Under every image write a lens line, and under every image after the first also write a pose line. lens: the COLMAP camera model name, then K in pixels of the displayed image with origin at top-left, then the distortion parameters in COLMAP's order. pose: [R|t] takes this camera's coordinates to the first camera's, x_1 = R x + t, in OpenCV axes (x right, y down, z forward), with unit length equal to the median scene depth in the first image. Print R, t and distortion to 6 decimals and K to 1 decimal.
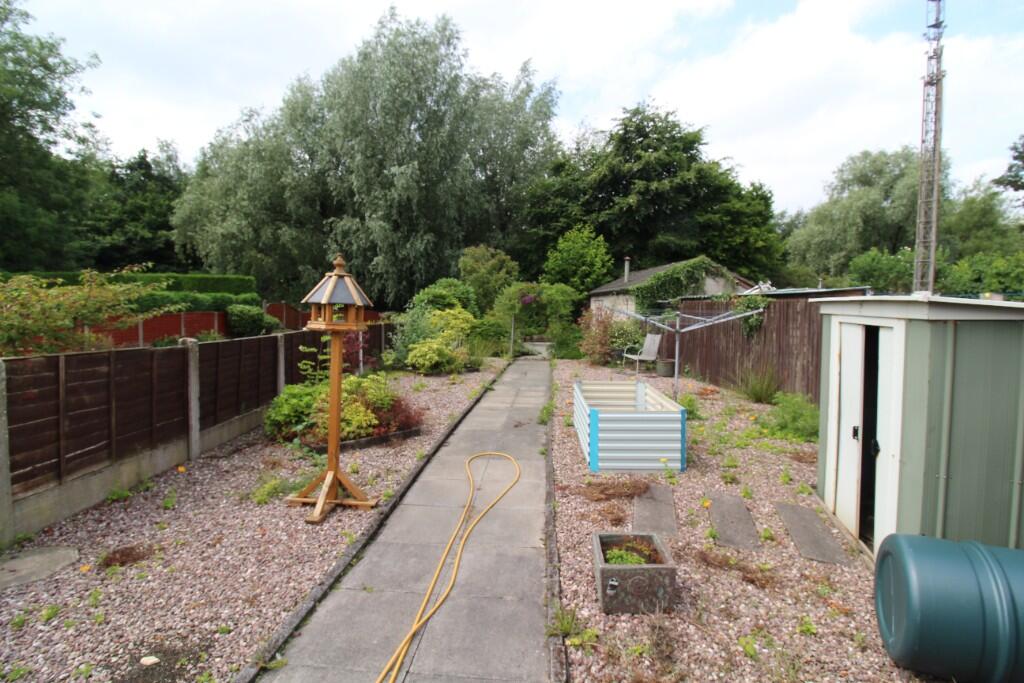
lens RADIAL K [[476.1, 0, 512.0], [0, 476.1, 341.5], [0, 0, 1]] dist [-0.003187, -0.000289]
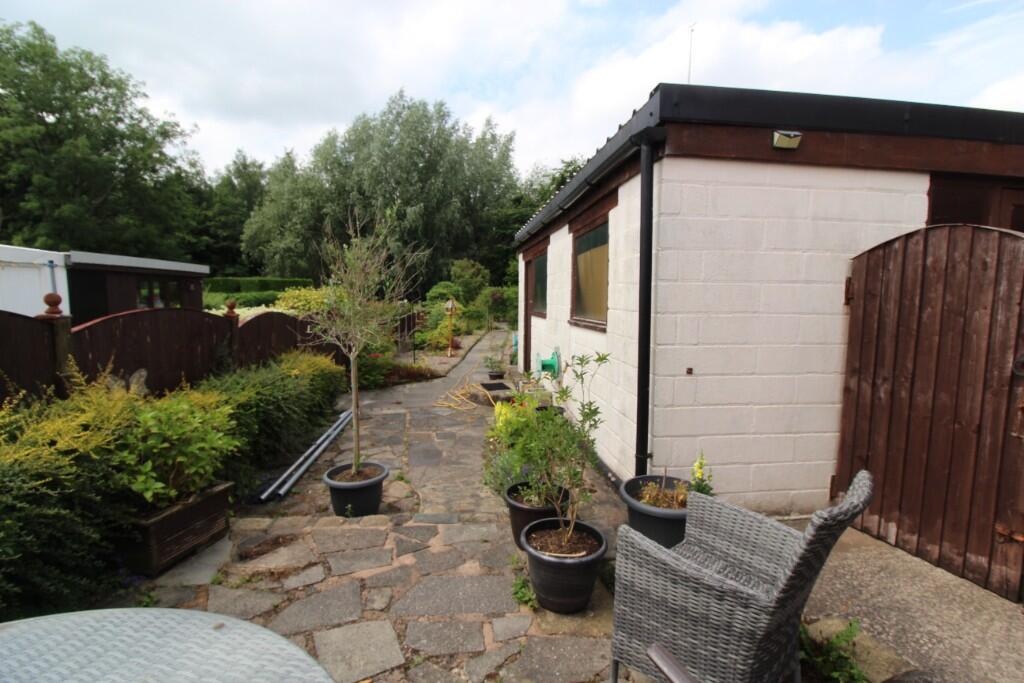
lens RADIAL K [[476.1, 0, 512.0], [0, 476.1, 341.5], [0, 0, 1]] dist [-0.003187, -0.000289]
pose [[0.997626, -0.006337, 0.068578, -0.019546], [0.004235, 0.999518, 0.030753, 0.014843], [-0.068740, -0.030390, 0.997172, -0.498890]]
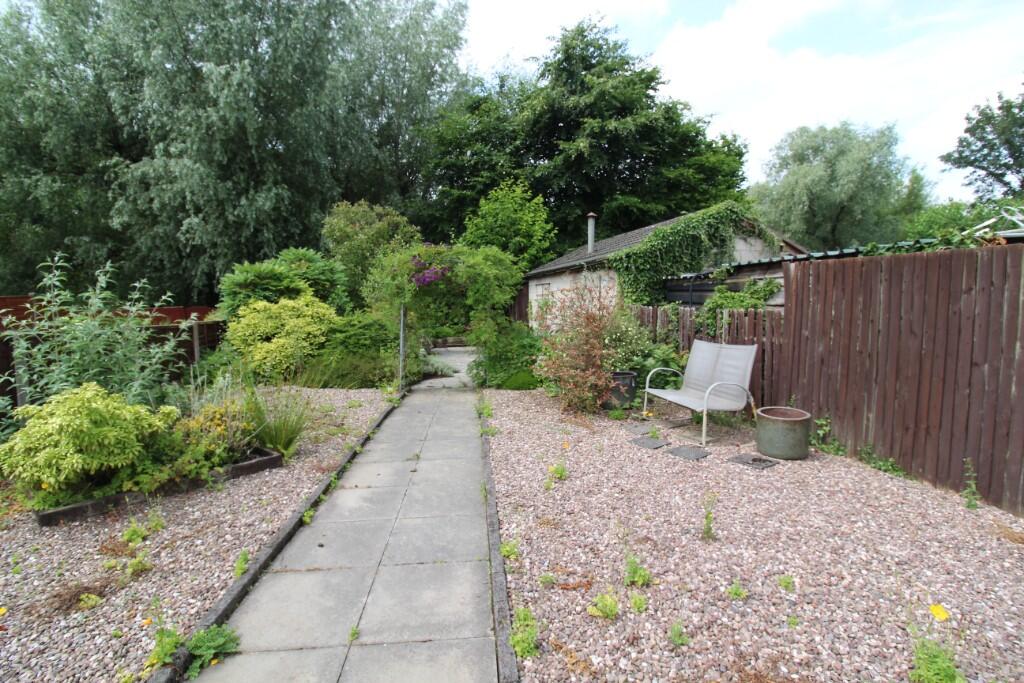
lens RADIAL K [[476.1, 0, 512.0], [0, 476.1, 341.5], [0, 0, 1]] dist [-0.003187, -0.000289]
pose [[0.985538, -0.029934, 0.166787, 0.021552], [0.028143, 0.999518, 0.013091, -0.013917], [-0.167099, -0.008207, 0.985906, 0.310365]]
